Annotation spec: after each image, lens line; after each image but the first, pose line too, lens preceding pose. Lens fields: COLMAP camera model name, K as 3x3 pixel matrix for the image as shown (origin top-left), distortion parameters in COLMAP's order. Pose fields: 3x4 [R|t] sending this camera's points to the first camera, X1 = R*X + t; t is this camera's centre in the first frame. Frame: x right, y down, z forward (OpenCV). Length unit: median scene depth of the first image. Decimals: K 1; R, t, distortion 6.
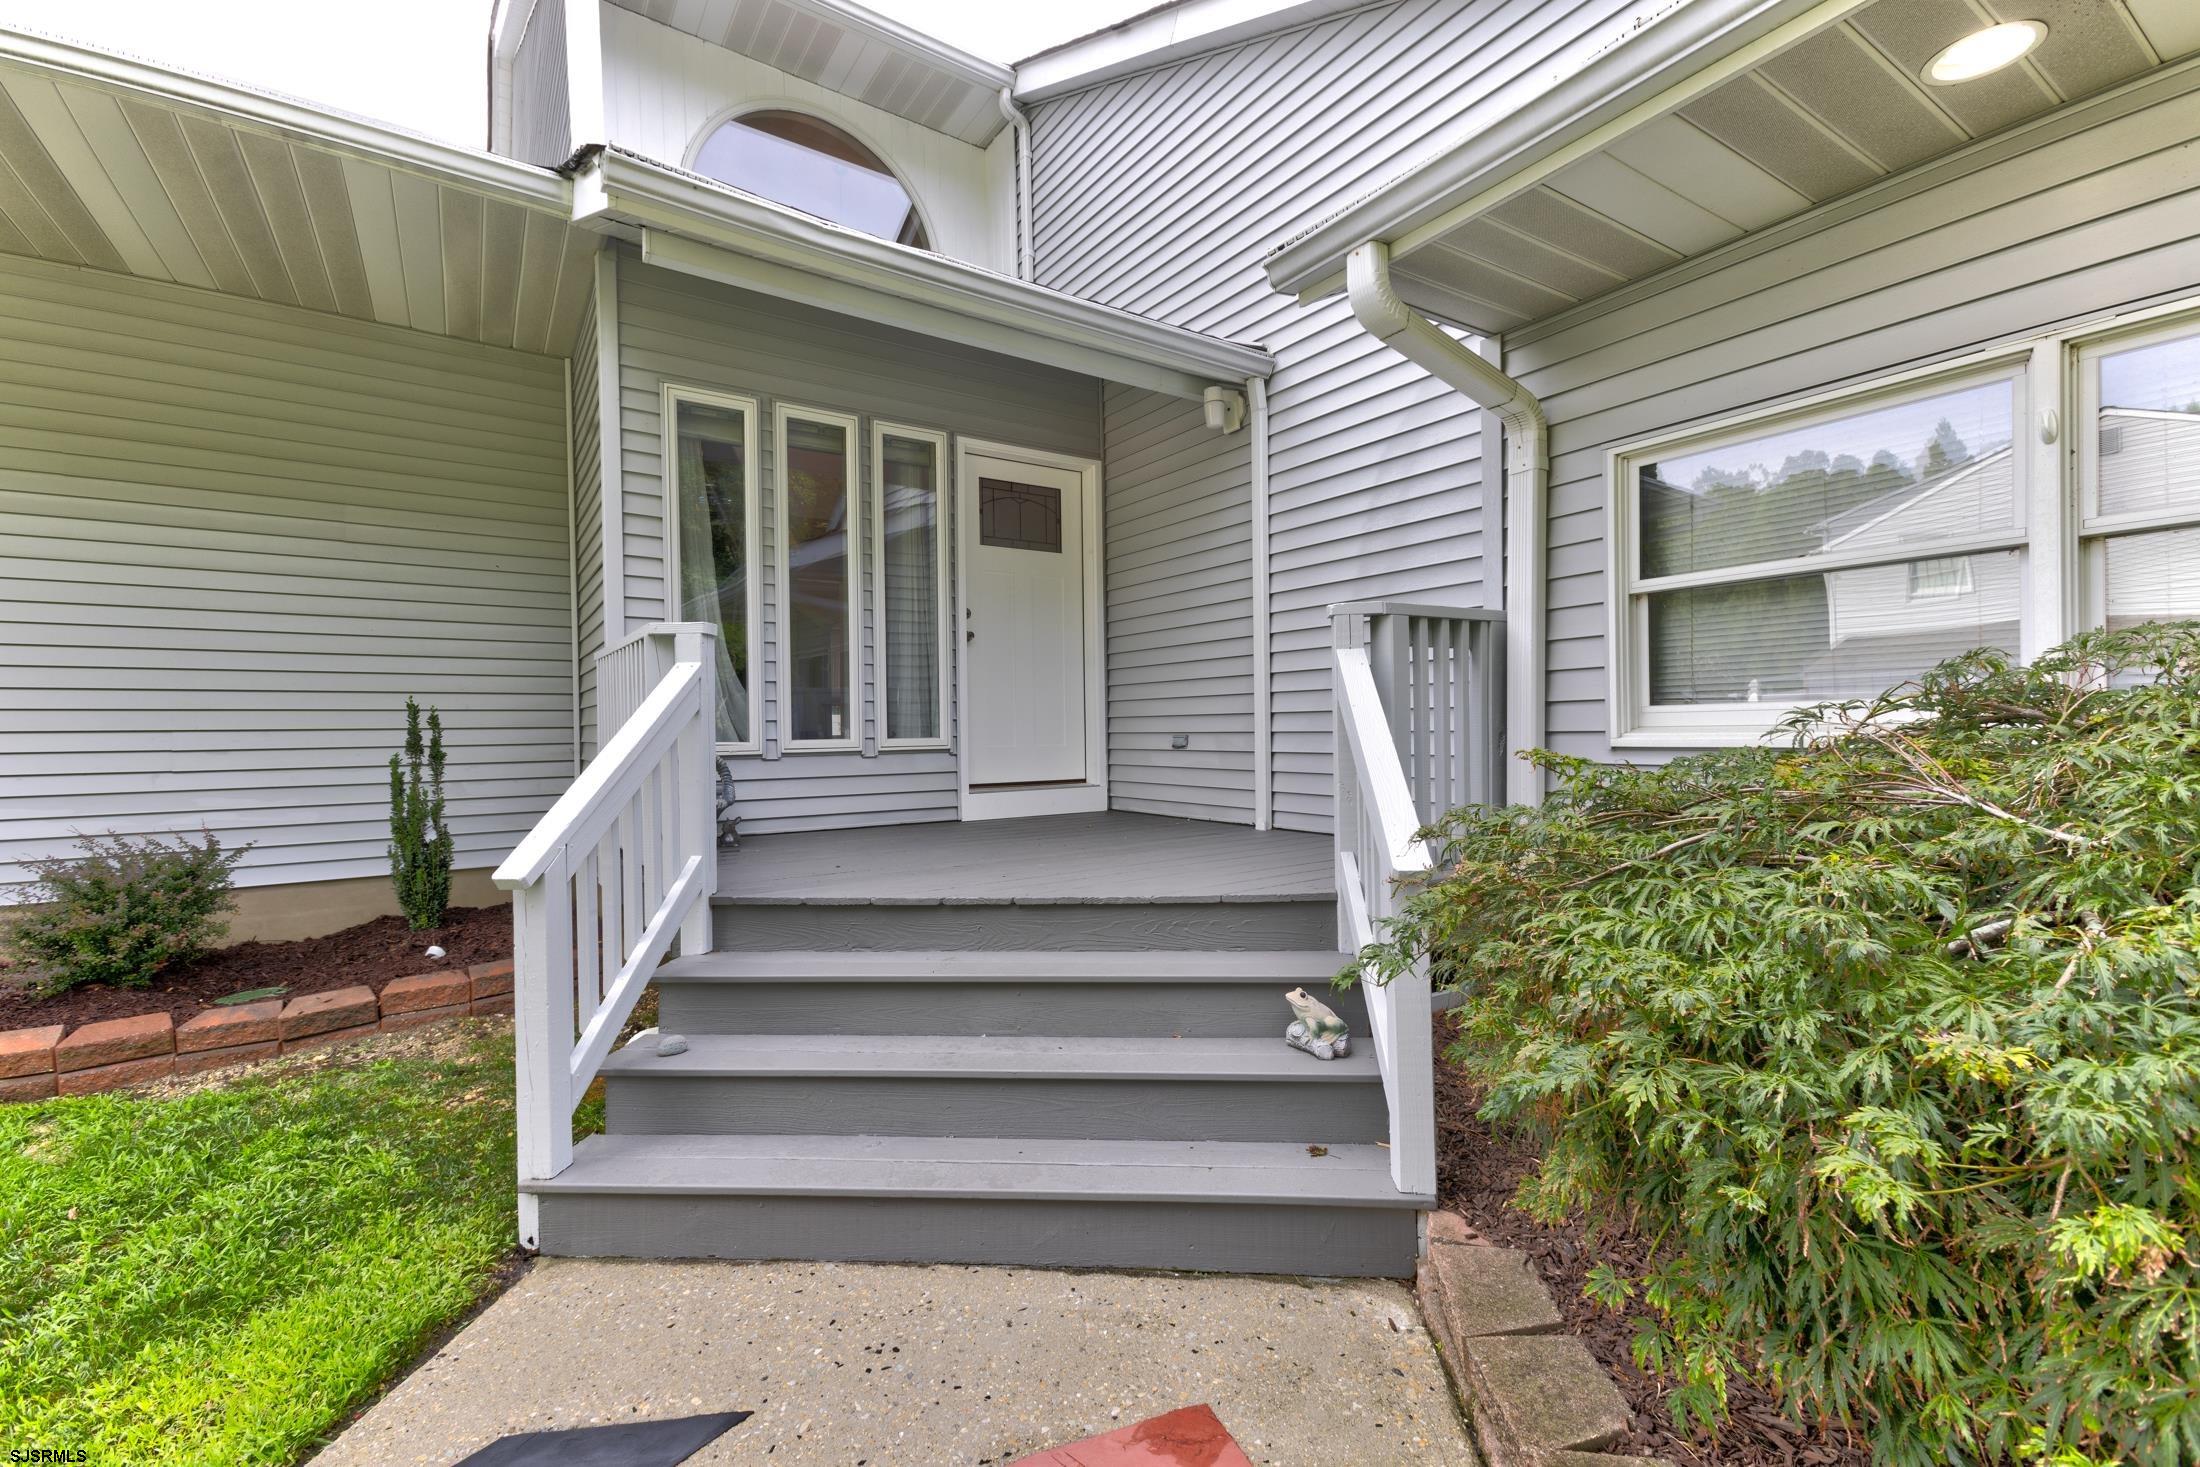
lens RADIAL K [[939.1, 0, 1100.0], [0, 939.1, 733.5], [0, 0, 1]] dist [0.026647, -0.000263]
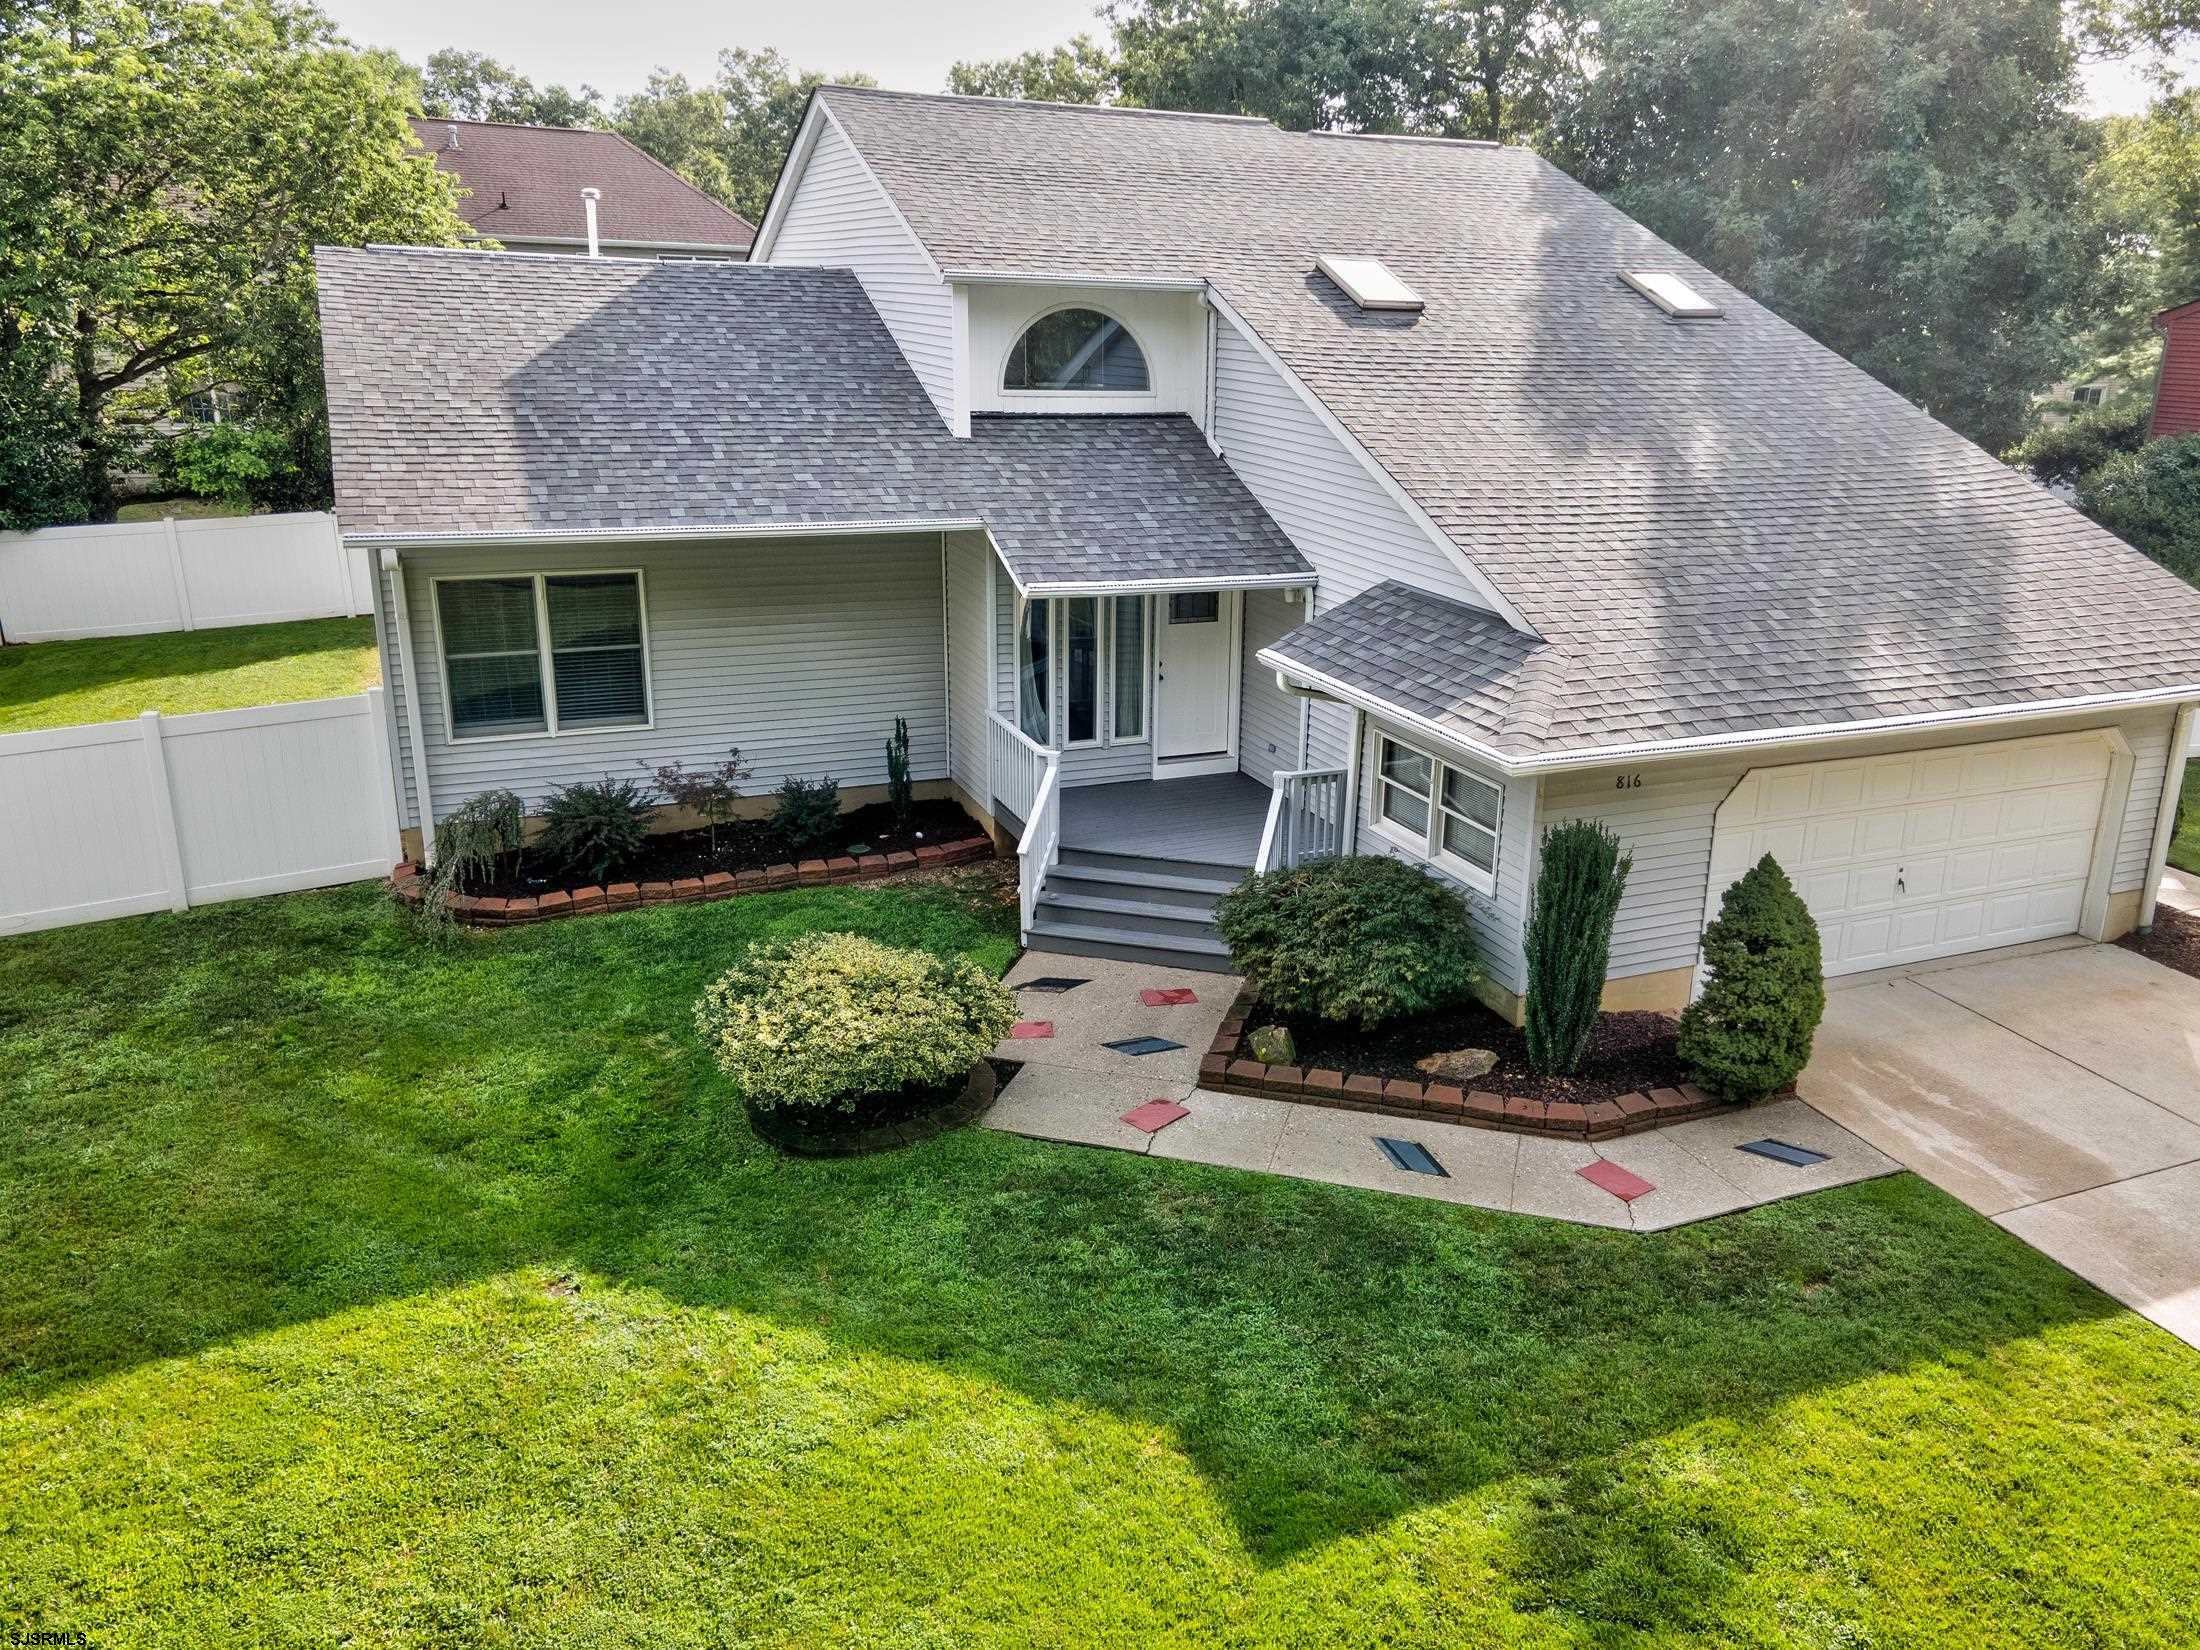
lens RADIAL K [[1660.1, 0, 1178.3], [0, 1660.1, 824.6], [0, 0, 1]] dist [0.036299, 0.003003]
pose [[0.986091, 0.086559, -0.141890, 0.420545], [-0.038774, 0.949935, 0.310032, -0.941759], [0.161623, -0.300218, 0.940078, -2.351108]]
